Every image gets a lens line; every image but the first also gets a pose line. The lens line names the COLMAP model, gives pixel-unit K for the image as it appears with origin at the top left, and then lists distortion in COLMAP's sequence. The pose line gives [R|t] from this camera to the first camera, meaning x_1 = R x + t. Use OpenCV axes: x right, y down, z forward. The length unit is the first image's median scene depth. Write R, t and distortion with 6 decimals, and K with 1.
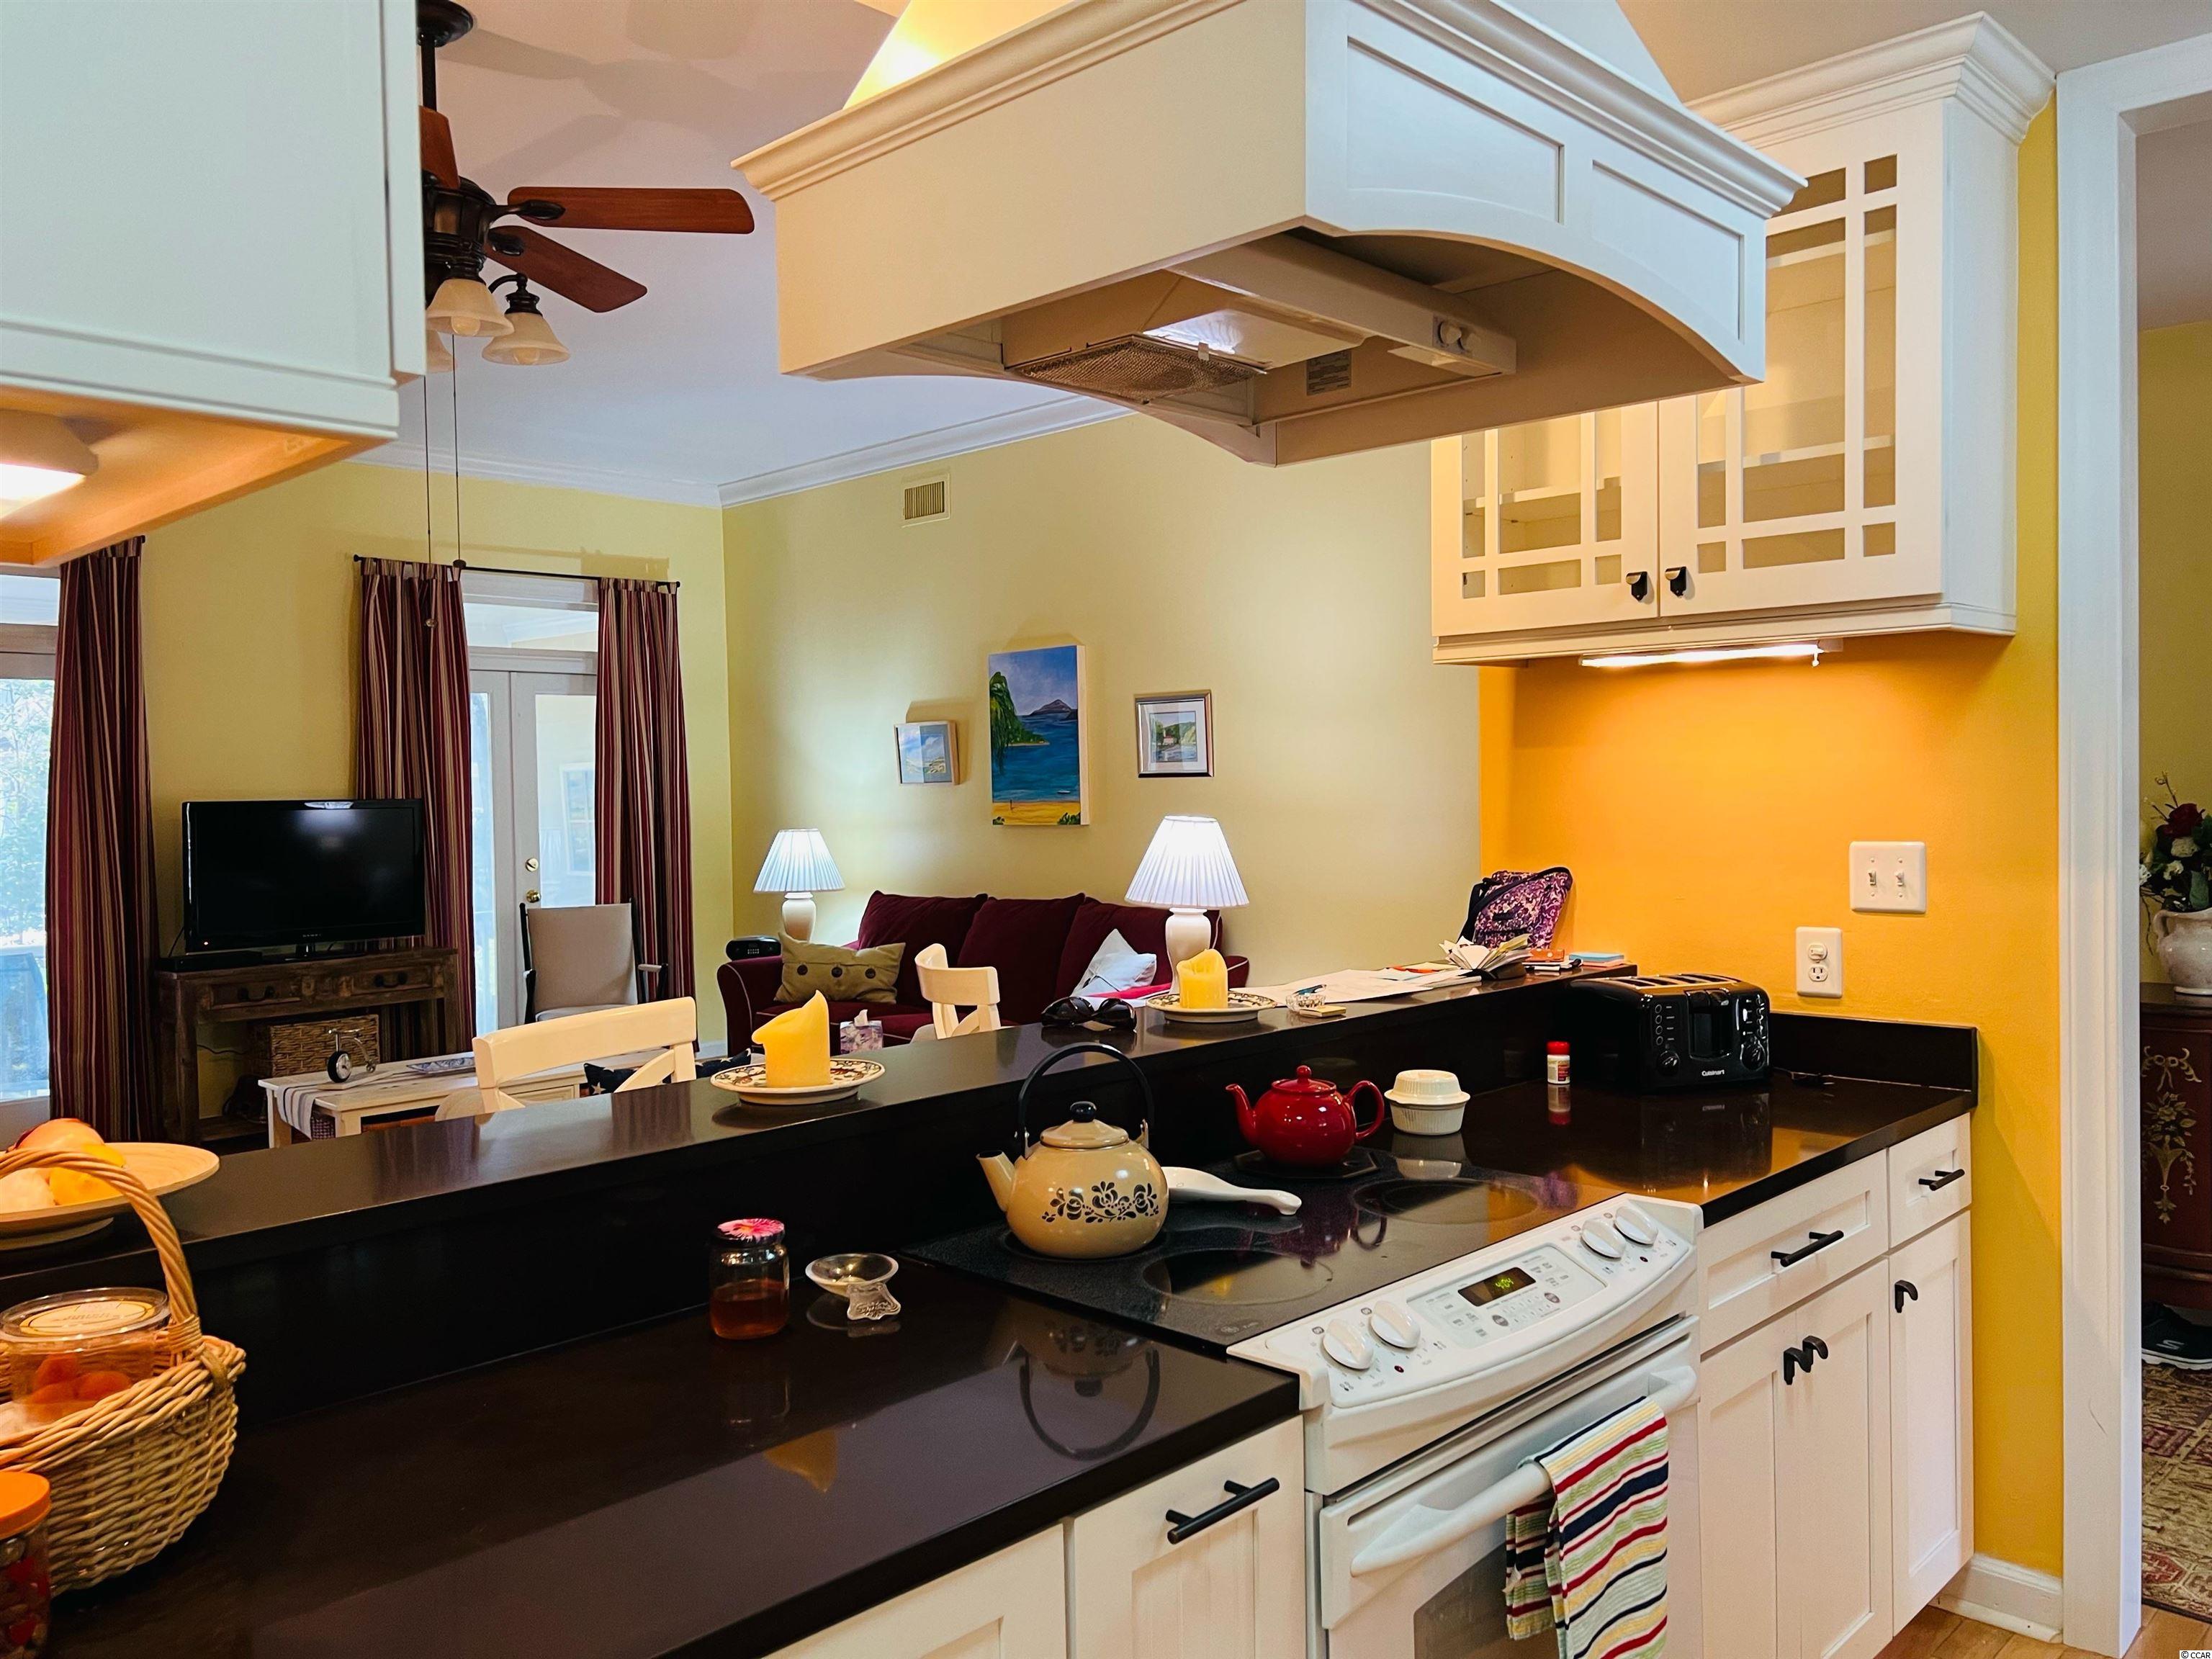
lens RADIAL K [[1671.7, 0, 1106.0], [0, 1671.7, 829.5], [0, 0, 1]] dist [0.082797, -0.096750]
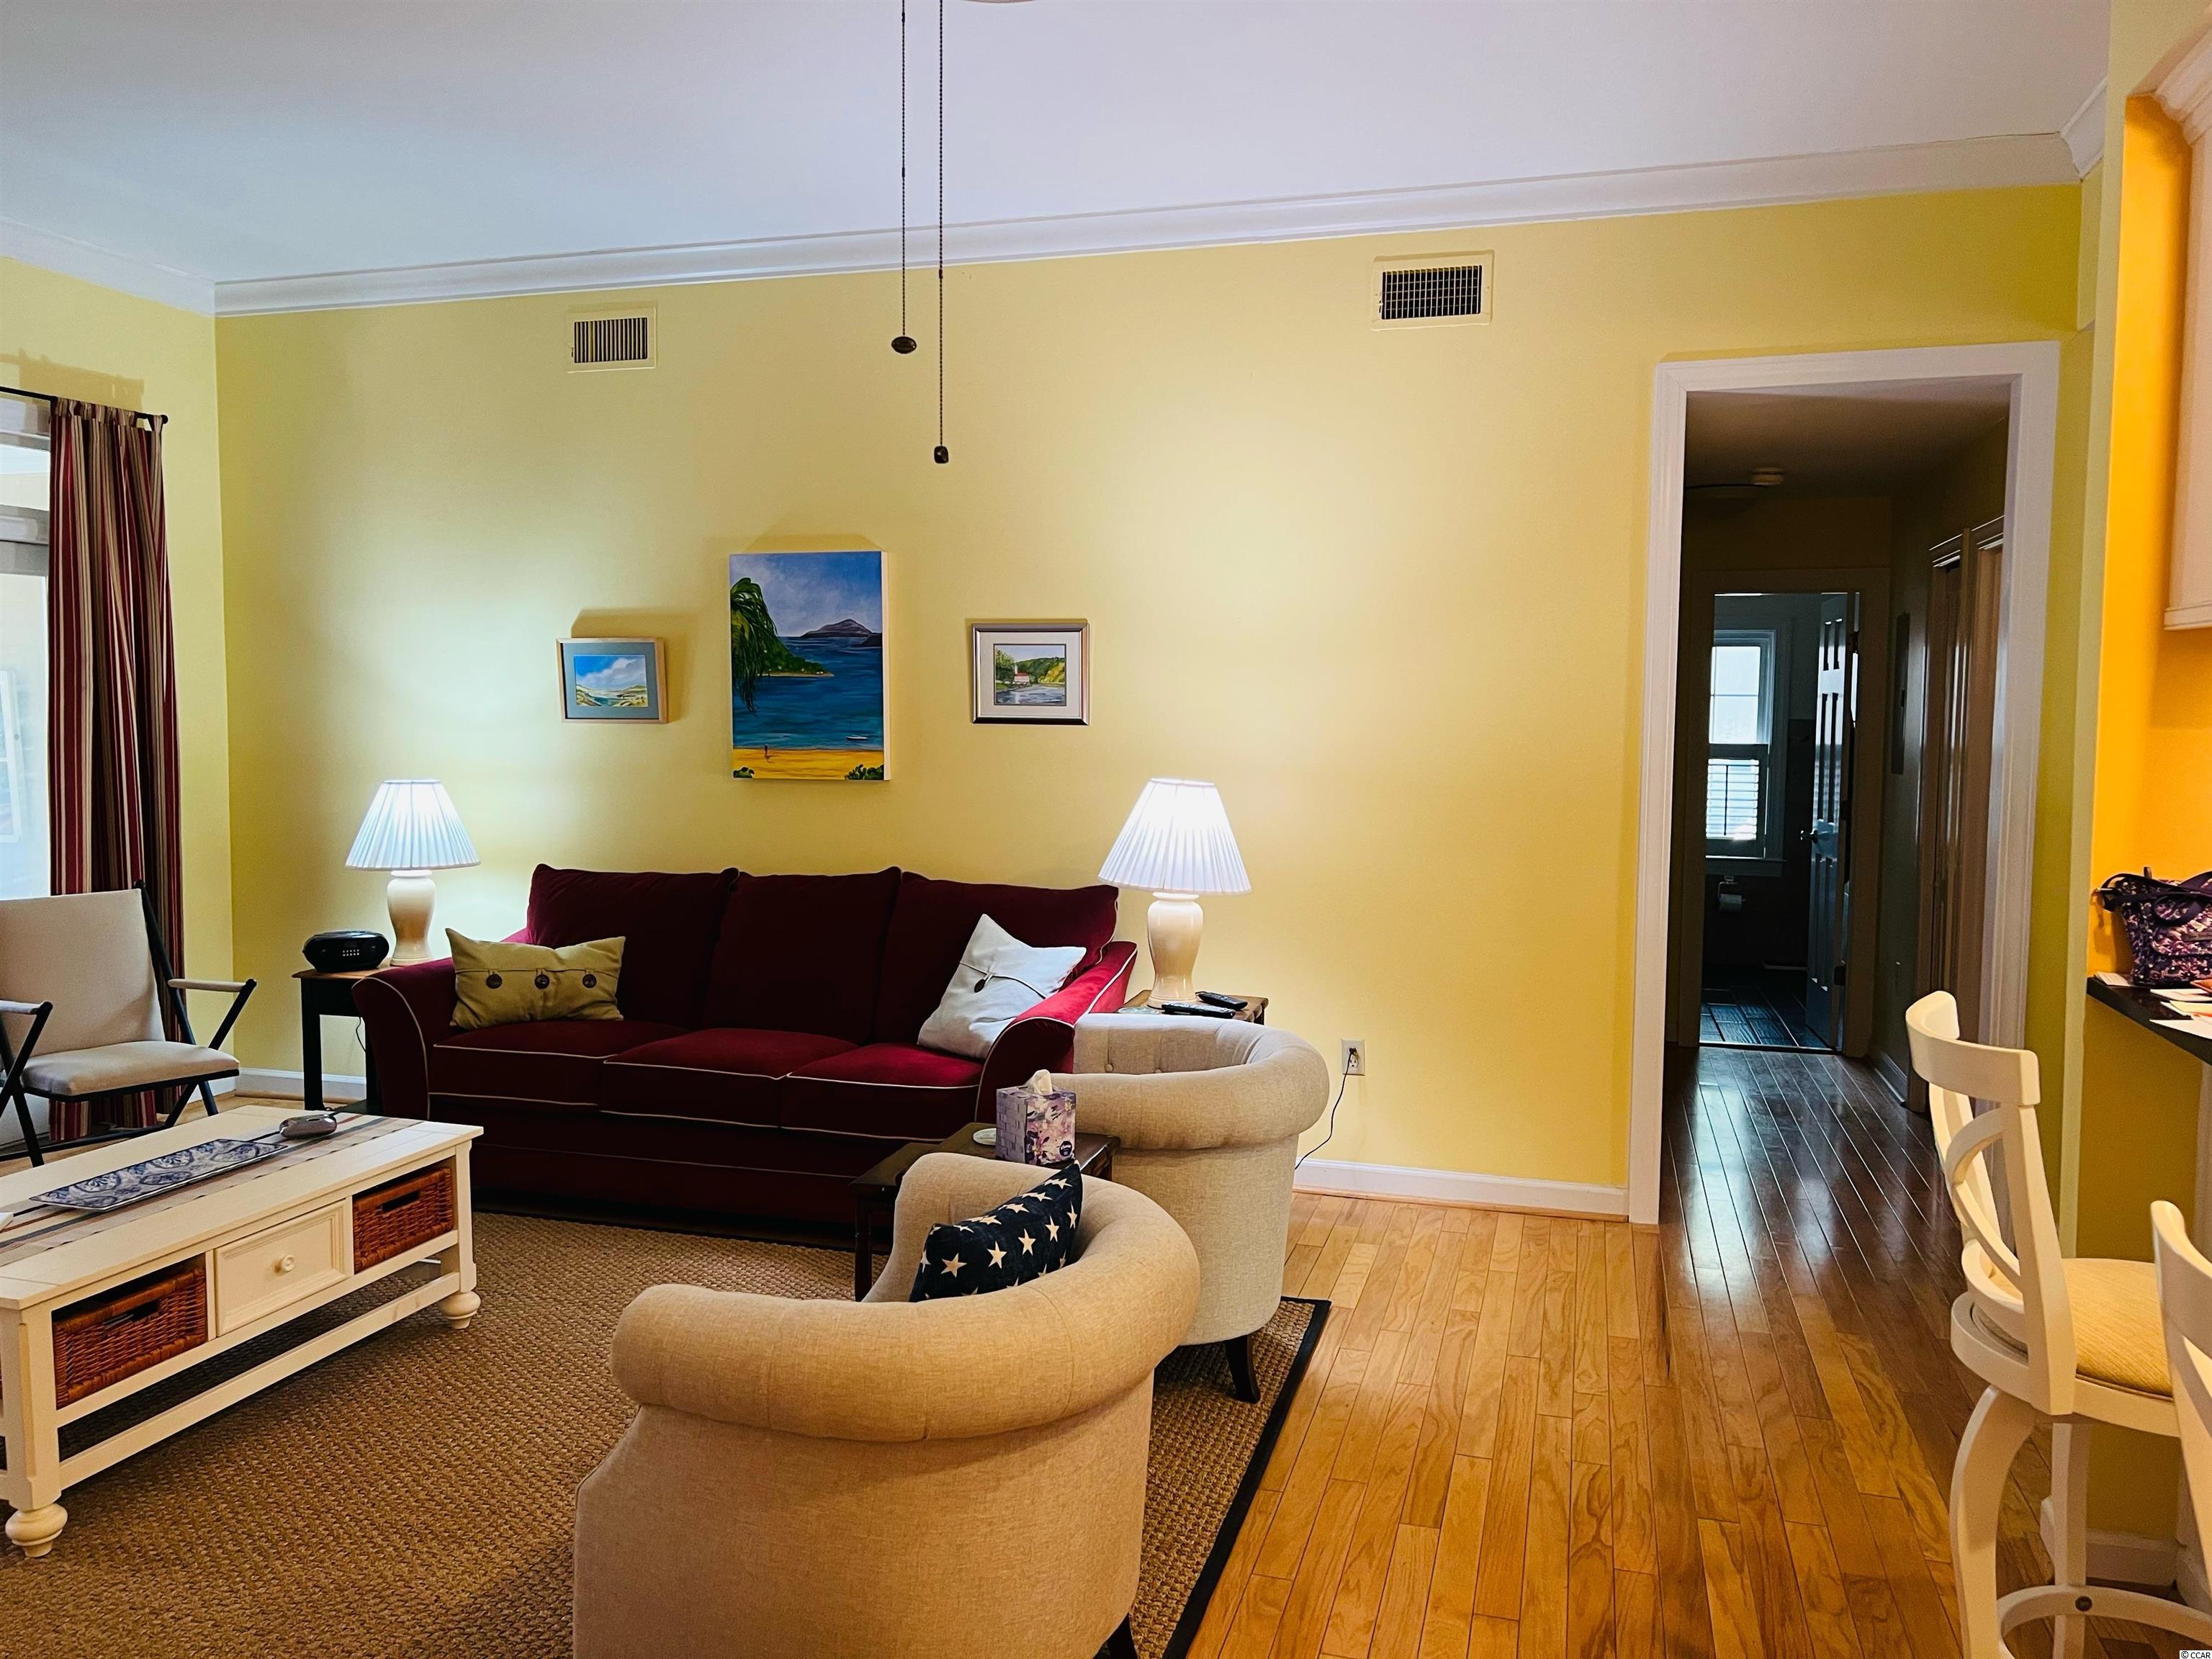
lens RADIAL K [[1676.1, 0, 1106.0], [0, 1676.1, 829.5], [0, 0, 1]] dist [-0.023728, -0.005817]
pose [[0.869389, -0.010911, 0.494009, -0.299984], [-0.012325, 0.998966, 0.043754, -0.014886], [-0.493975, -0.044128, 0.868355, 0.250857]]
